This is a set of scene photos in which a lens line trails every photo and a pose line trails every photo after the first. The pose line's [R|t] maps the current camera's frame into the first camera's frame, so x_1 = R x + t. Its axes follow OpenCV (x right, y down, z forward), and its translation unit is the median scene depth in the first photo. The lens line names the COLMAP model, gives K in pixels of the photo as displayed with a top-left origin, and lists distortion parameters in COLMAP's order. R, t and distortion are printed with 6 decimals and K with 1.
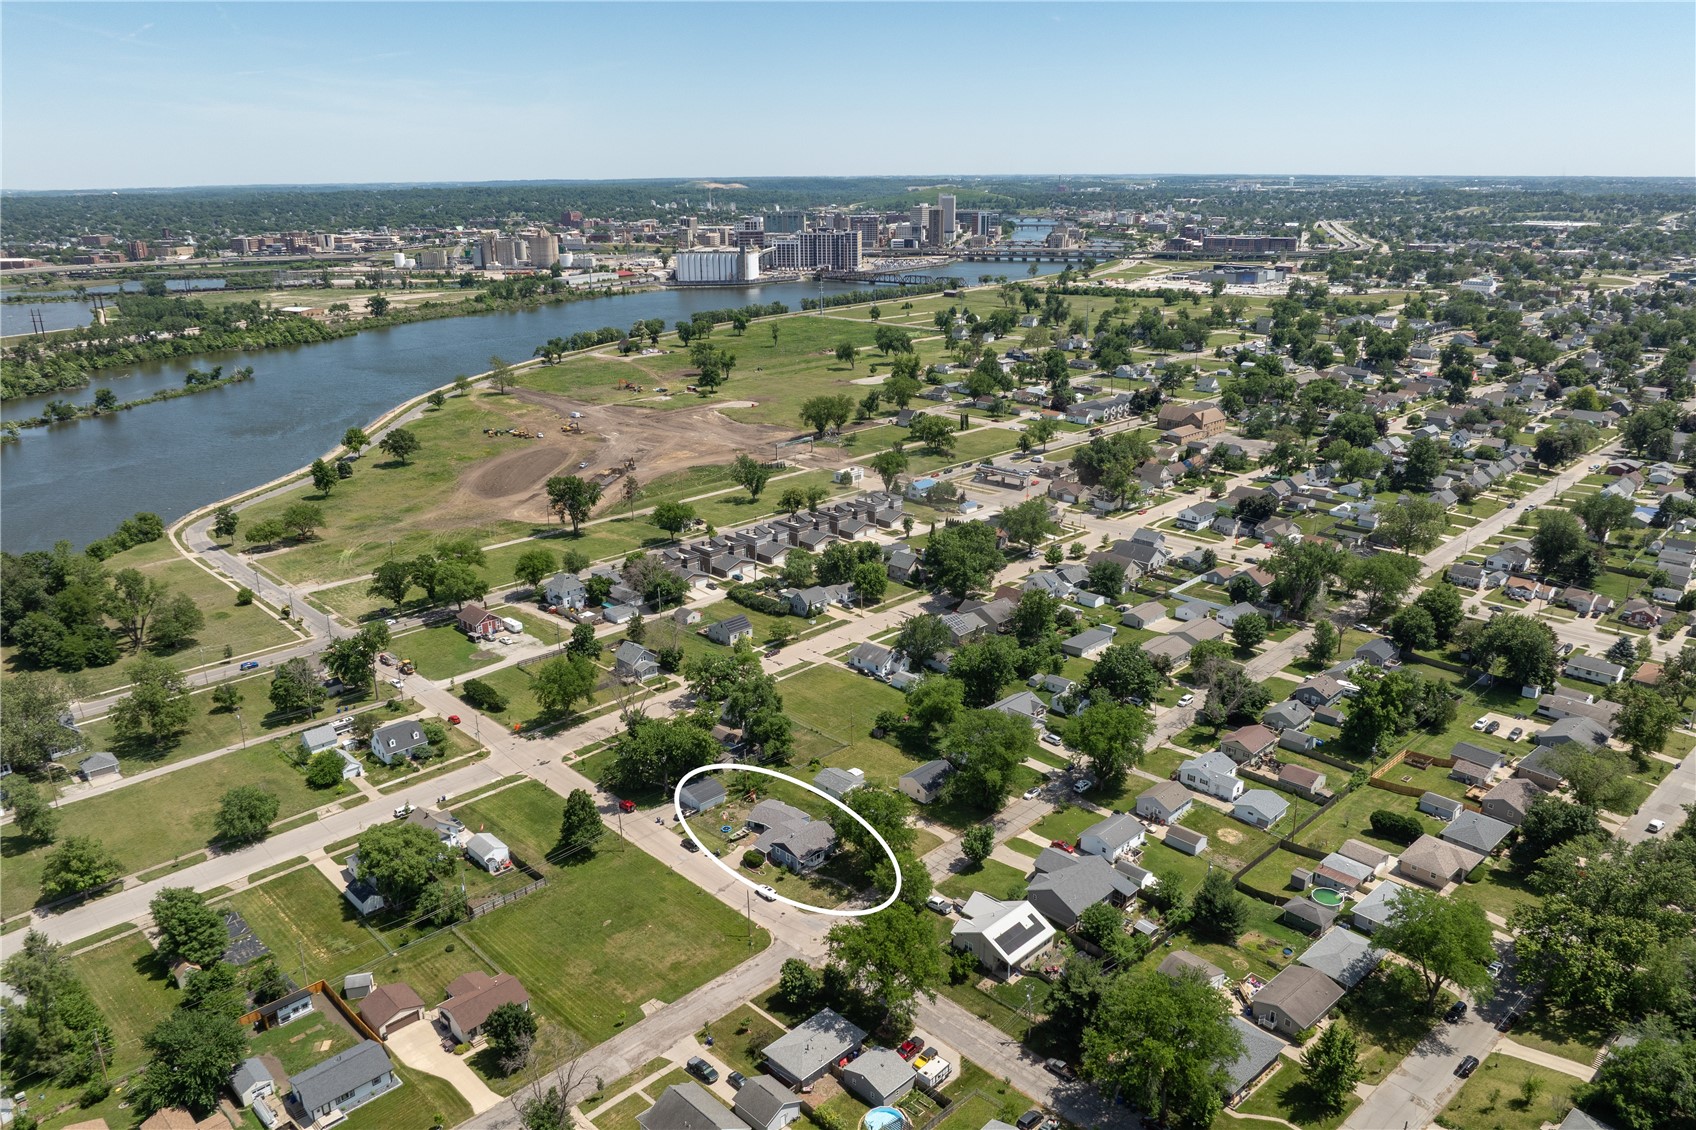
lens RADIAL K [[1201.0, 0, 849.8], [0, 1201.0, 563.8], [0, 0, 1]] dist [-0.010113, -0.000731]
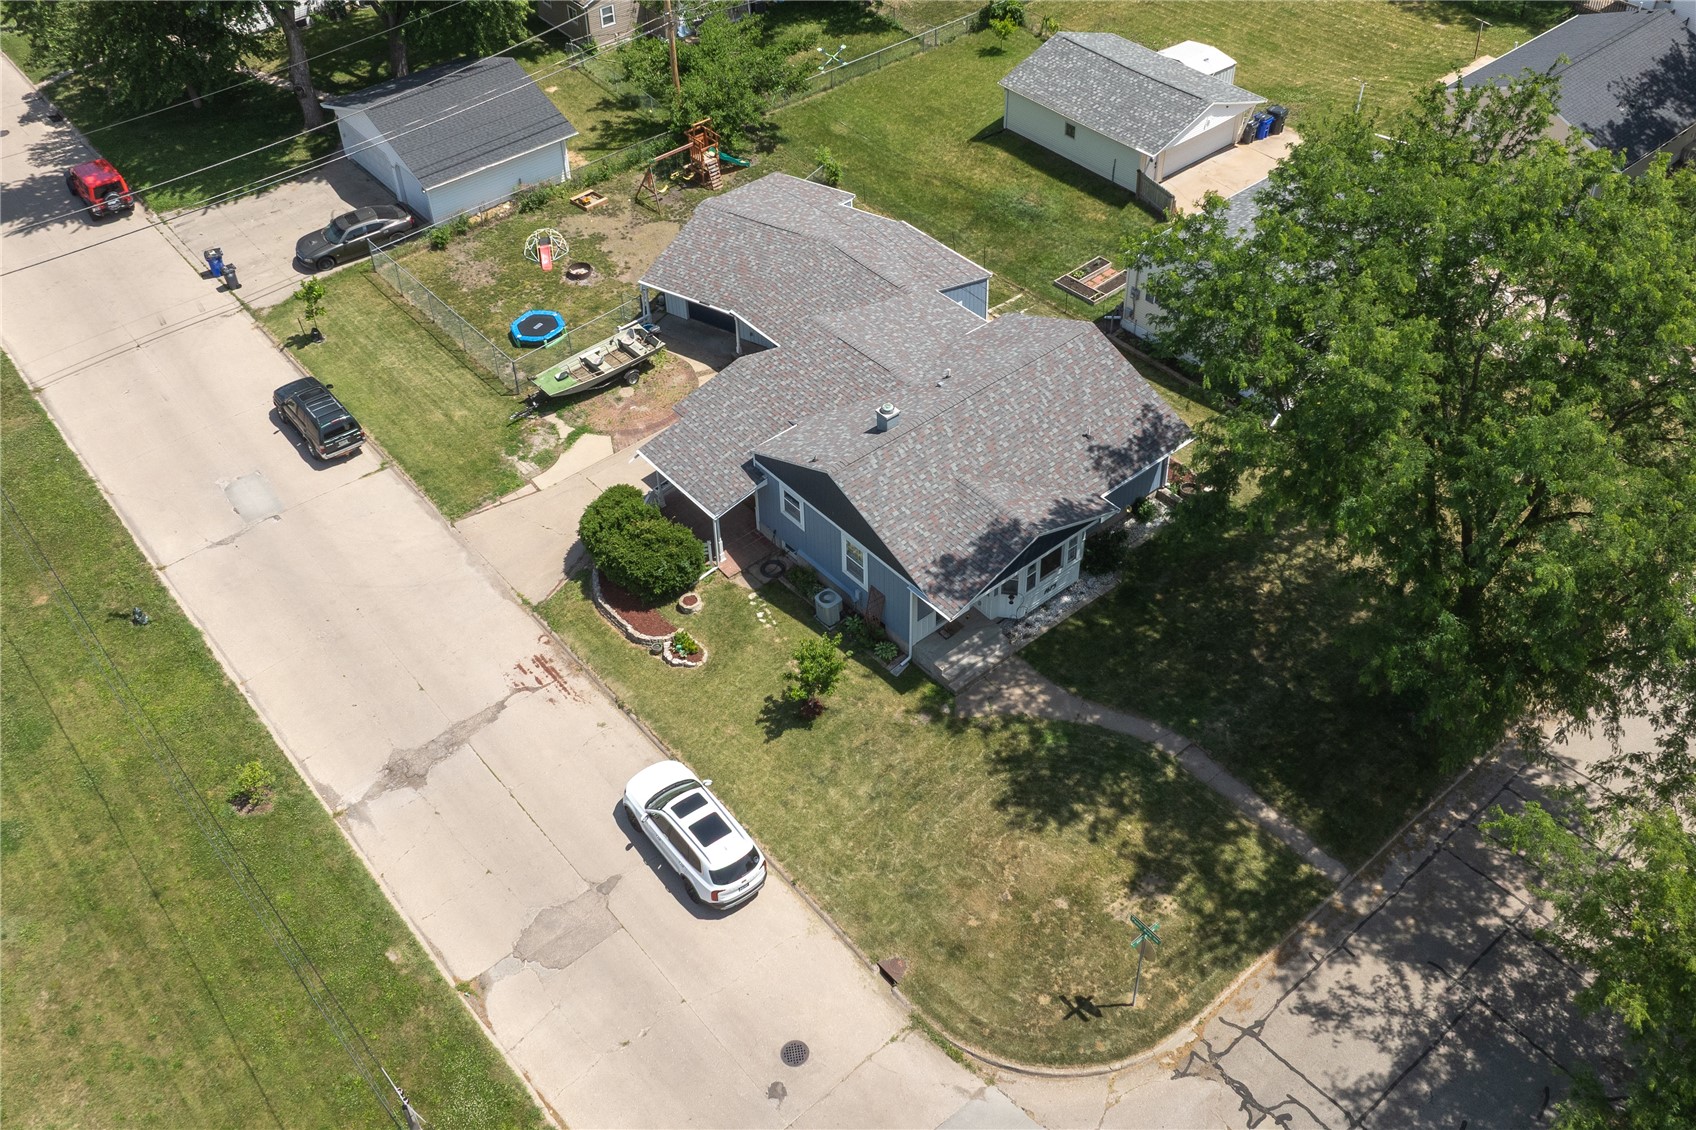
lens RADIAL K [[1495.0, 0, 852.5], [0, 1495.0, 563.4], [0, 0, 1]] dist [-0.043795, -0.008978]
pose [[0.996294, 0.049902, -0.070055, -0.038236], [-0.014827, 0.901938, 0.431610, 0.162284], [0.084723, -0.428972, 0.899336, 0.825421]]
